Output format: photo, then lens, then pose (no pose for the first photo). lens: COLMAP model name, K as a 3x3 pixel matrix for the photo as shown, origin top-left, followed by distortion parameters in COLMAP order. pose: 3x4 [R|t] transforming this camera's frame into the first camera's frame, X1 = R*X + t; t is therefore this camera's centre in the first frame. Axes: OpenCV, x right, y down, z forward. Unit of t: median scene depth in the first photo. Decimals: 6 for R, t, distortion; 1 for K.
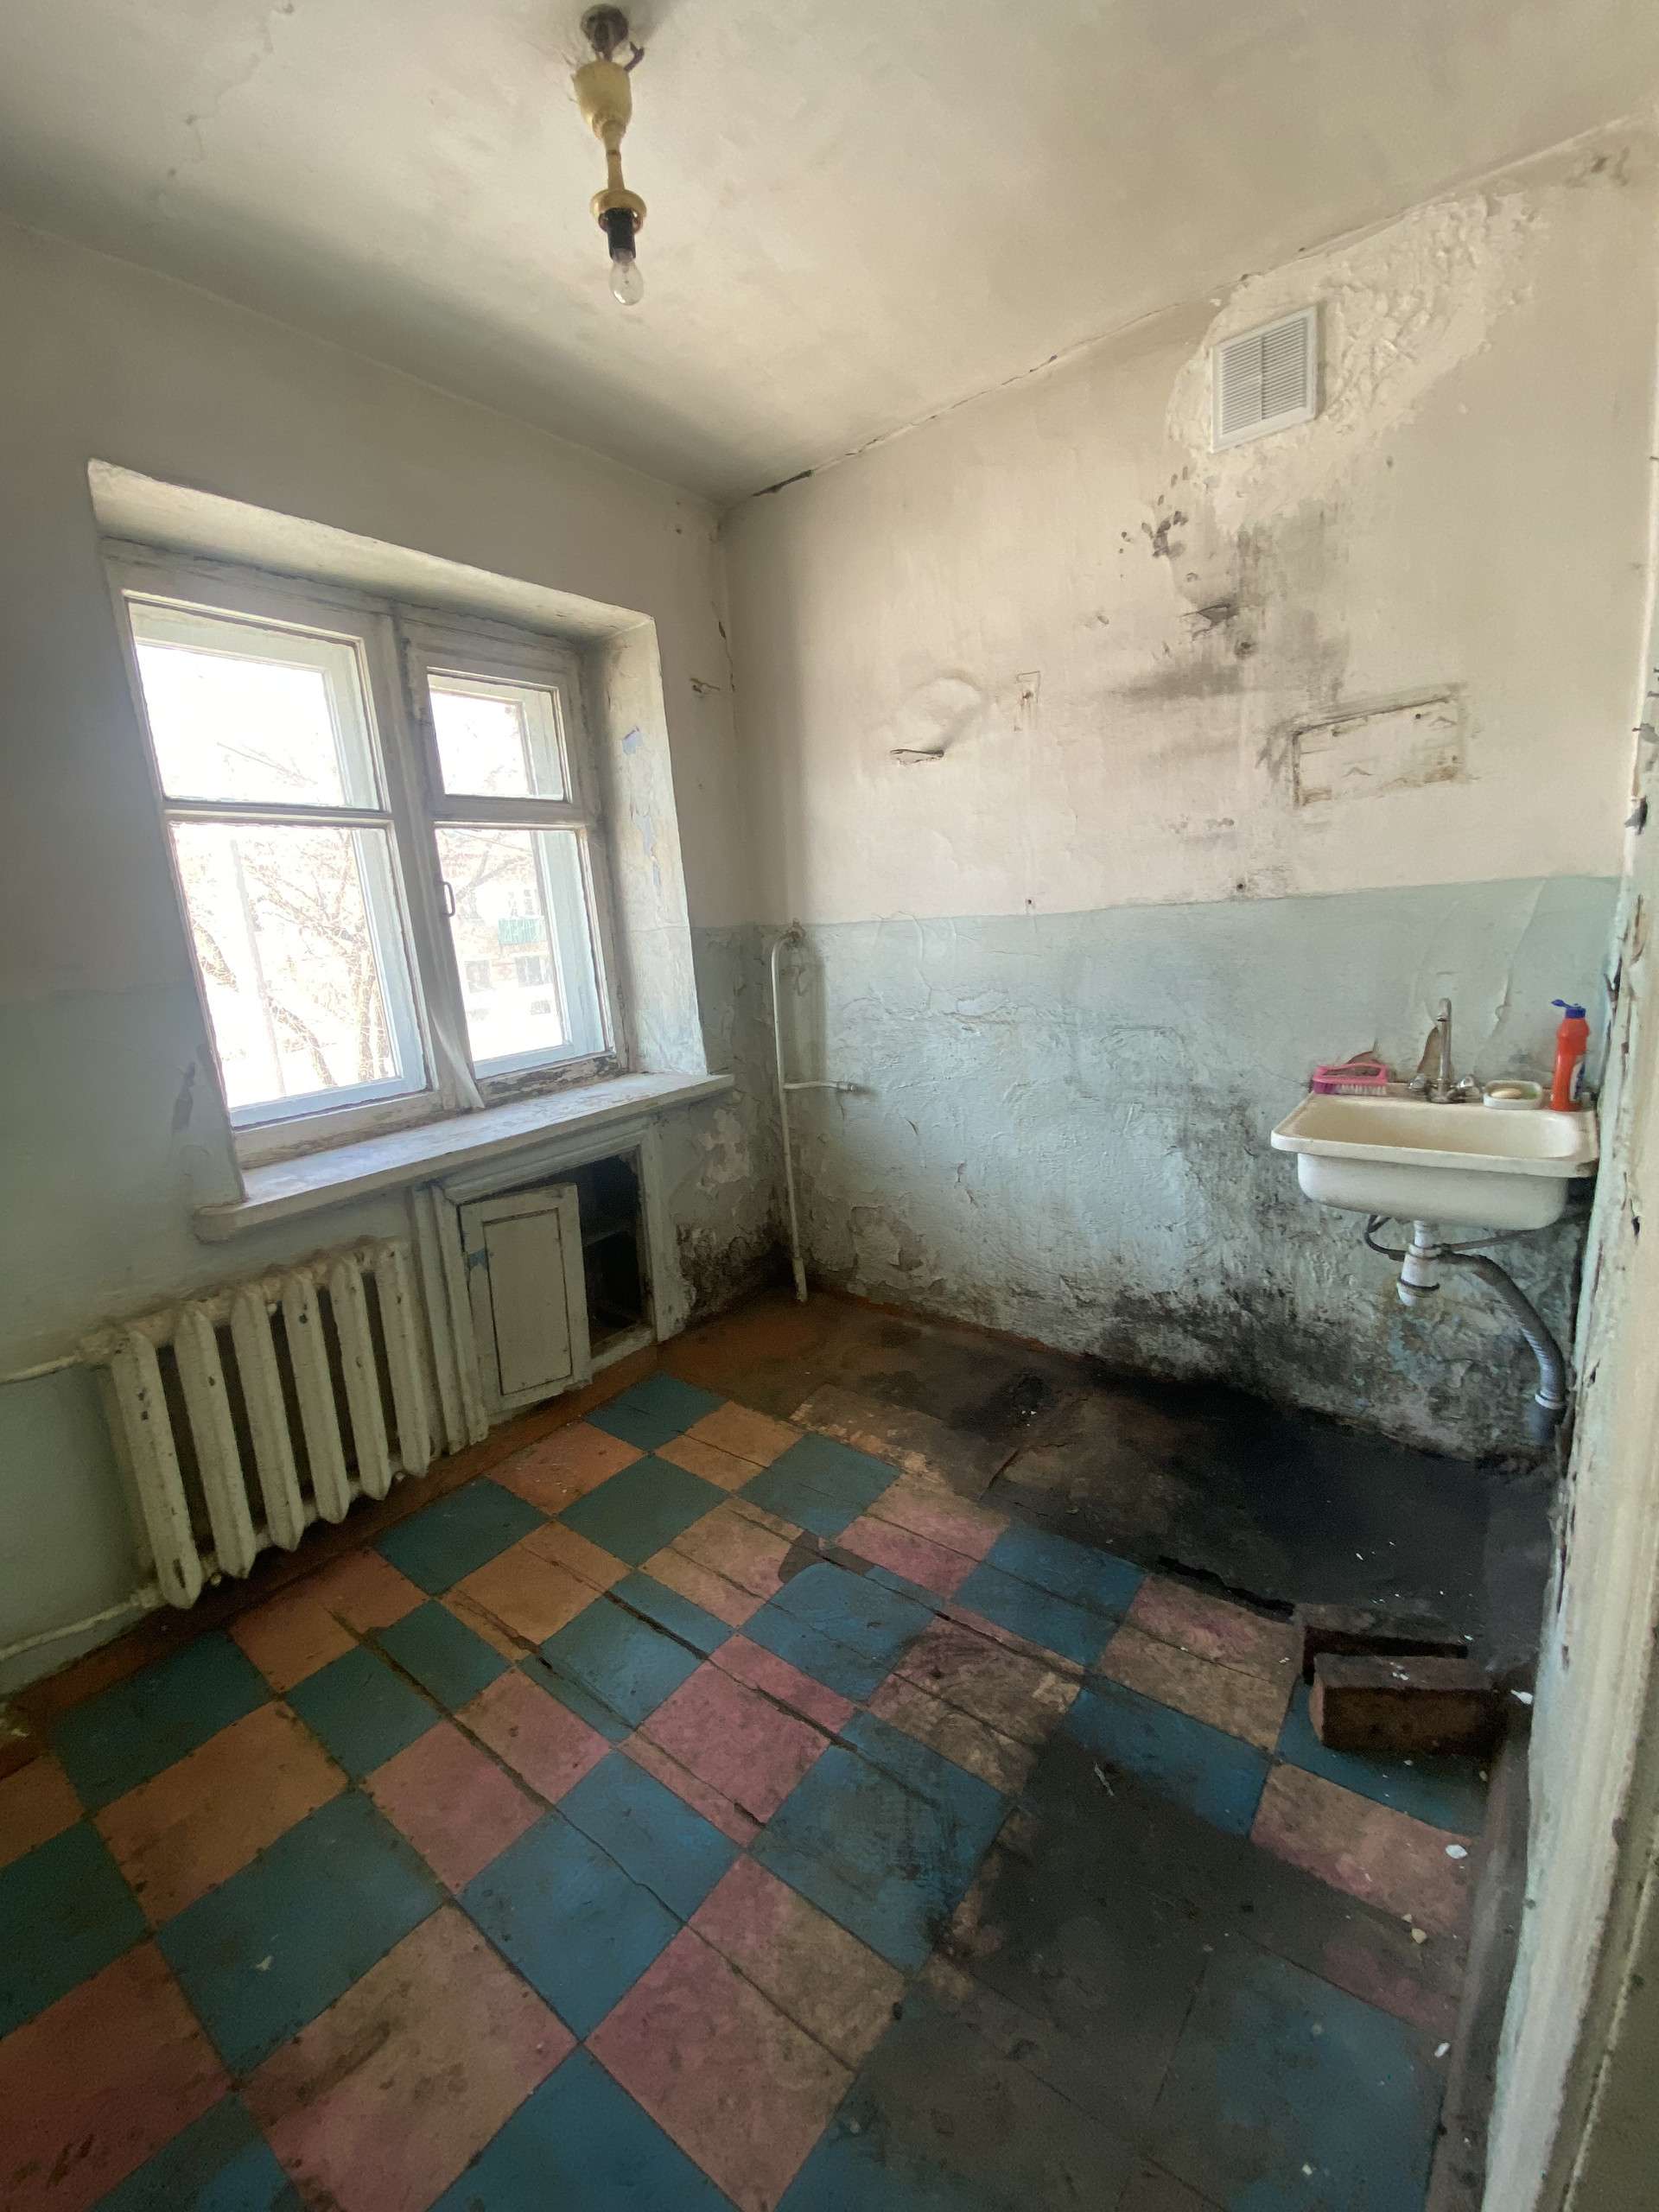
lens RADIAL K [[901.8, 0, 883.1], [0, 901.8, 1095.6], [0, 0, 1]] dist [-0.012053, -0.006705]
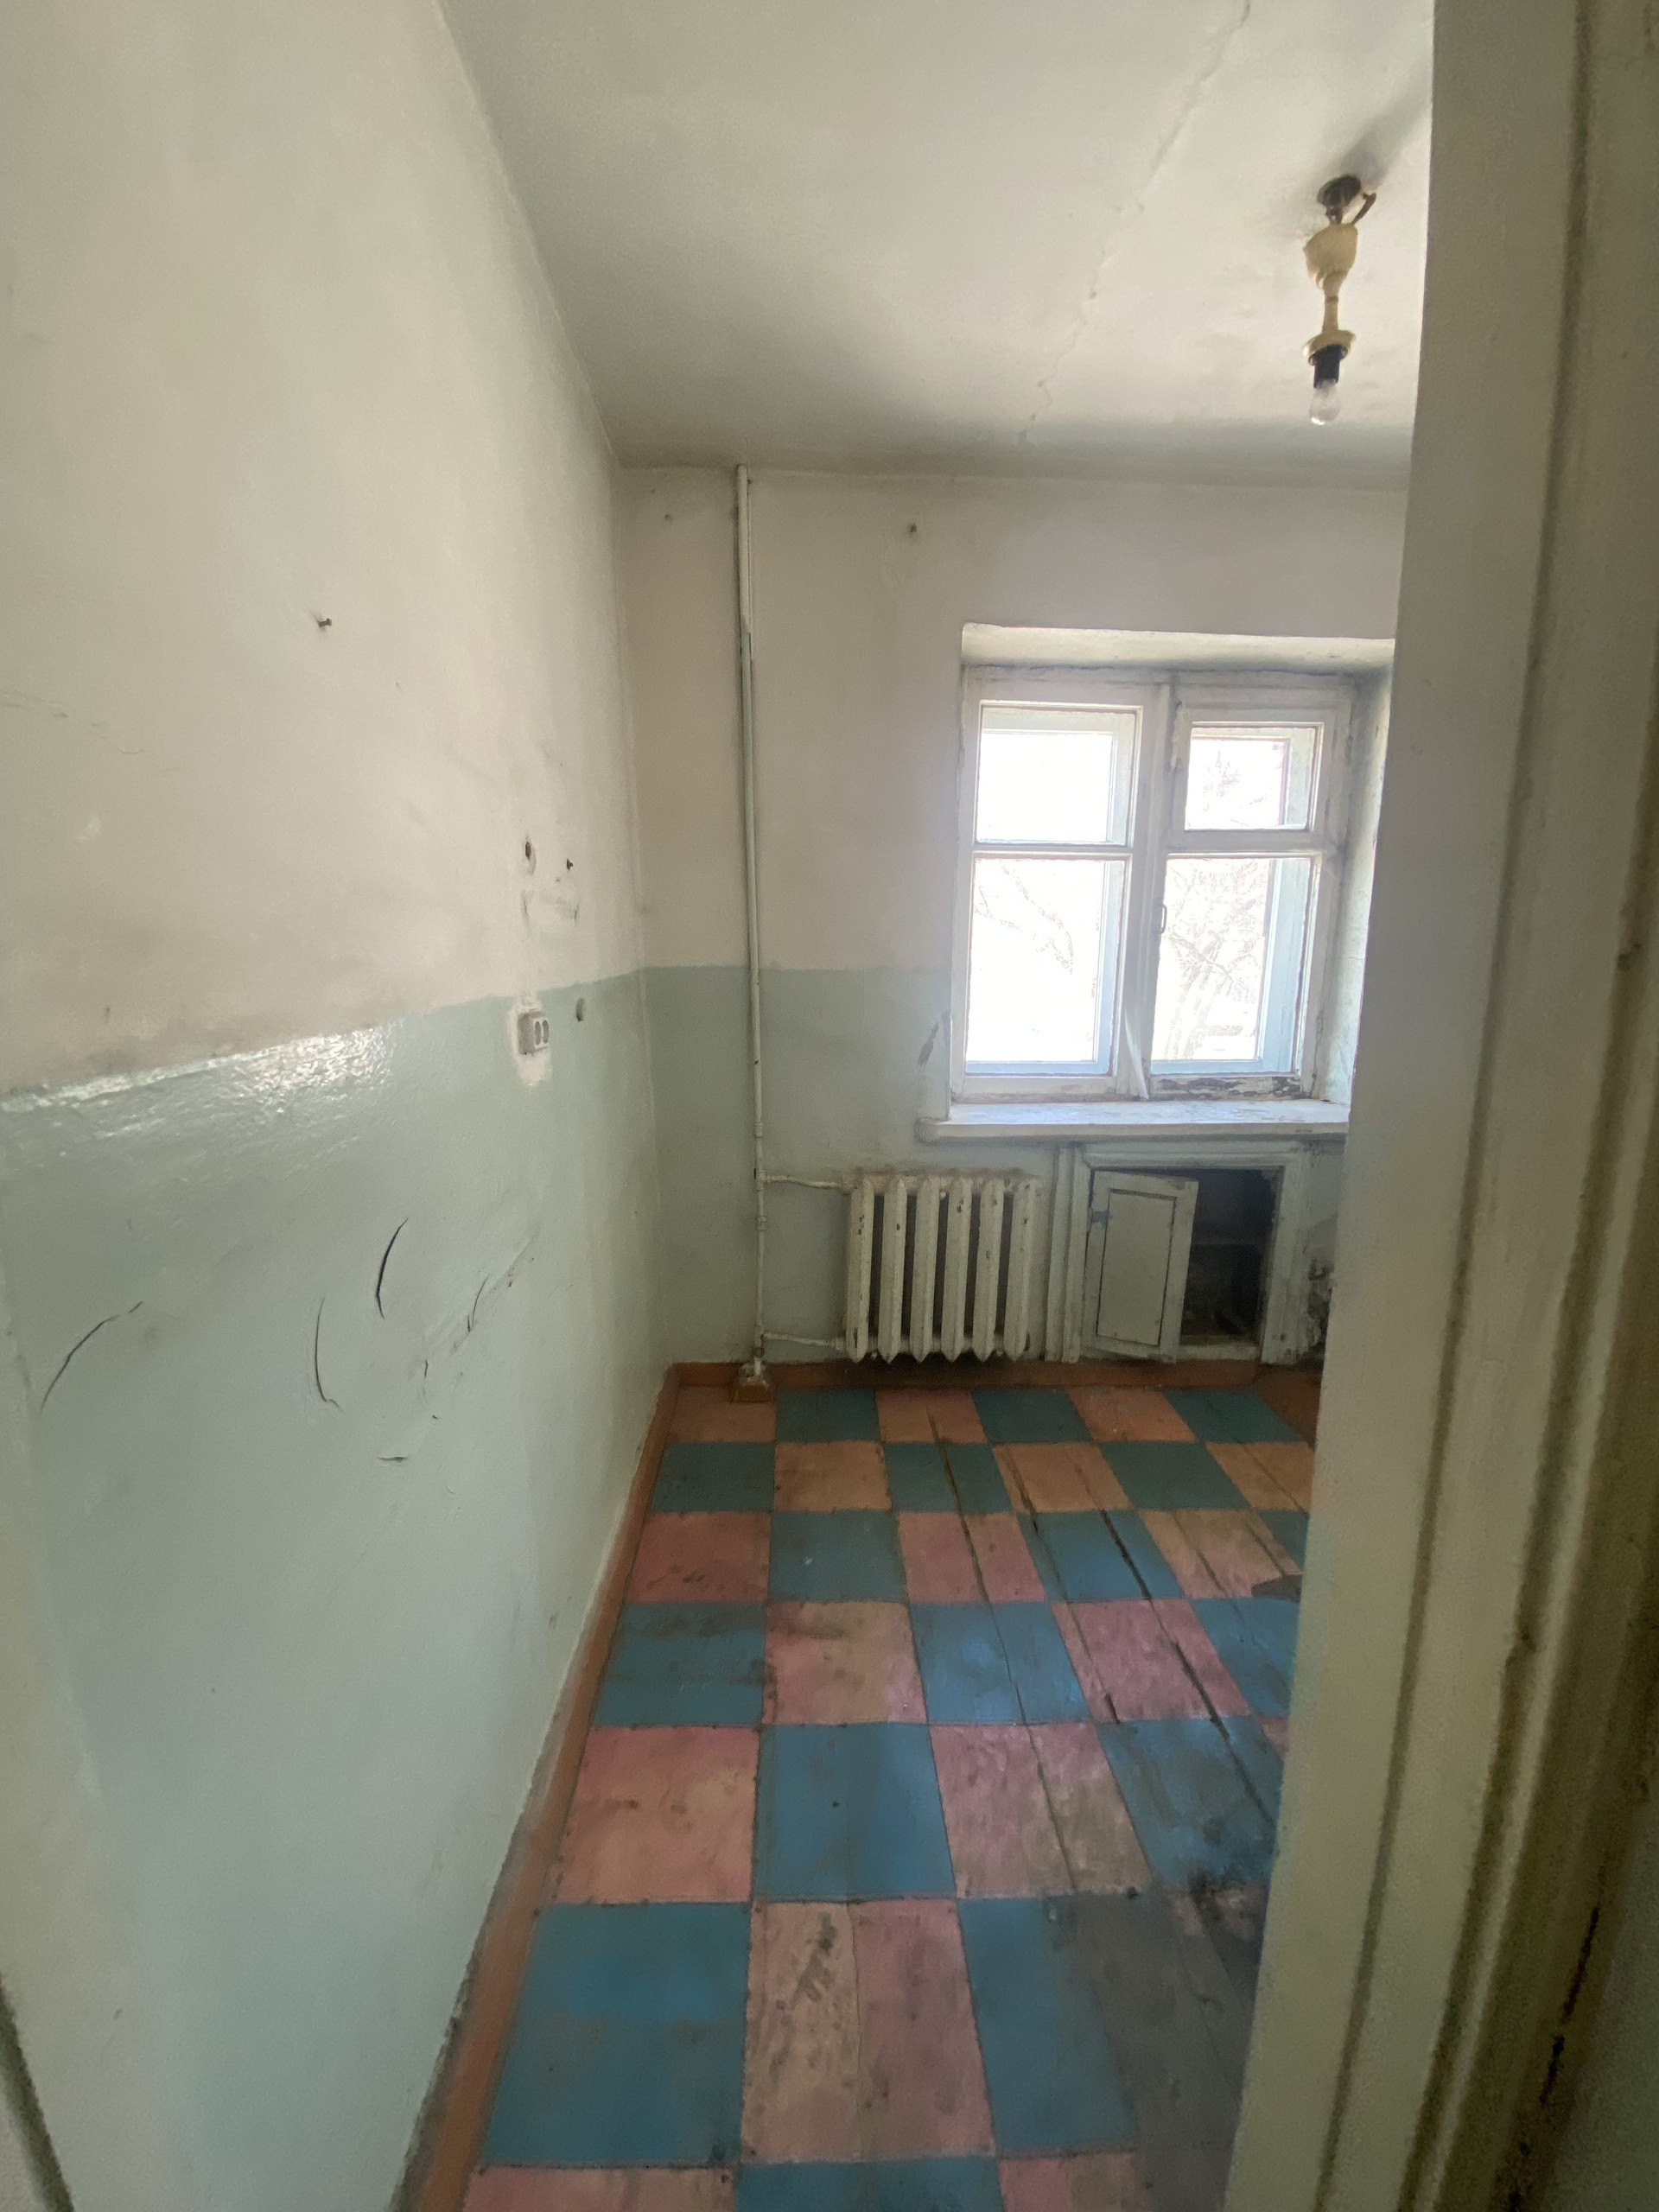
lens RADIAL K [[901.8, 0, 826.1], [0, 901.8, 1092.2], [0, 0, 1]] dist [-0.012053, -0.006705]
pose [[0.622989, 0.196662, -0.757106, 0.235916], [-0.207377, 0.974771, 0.082561, -0.006019], [0.754241, 0.105572, 0.648055, -0.095310]]
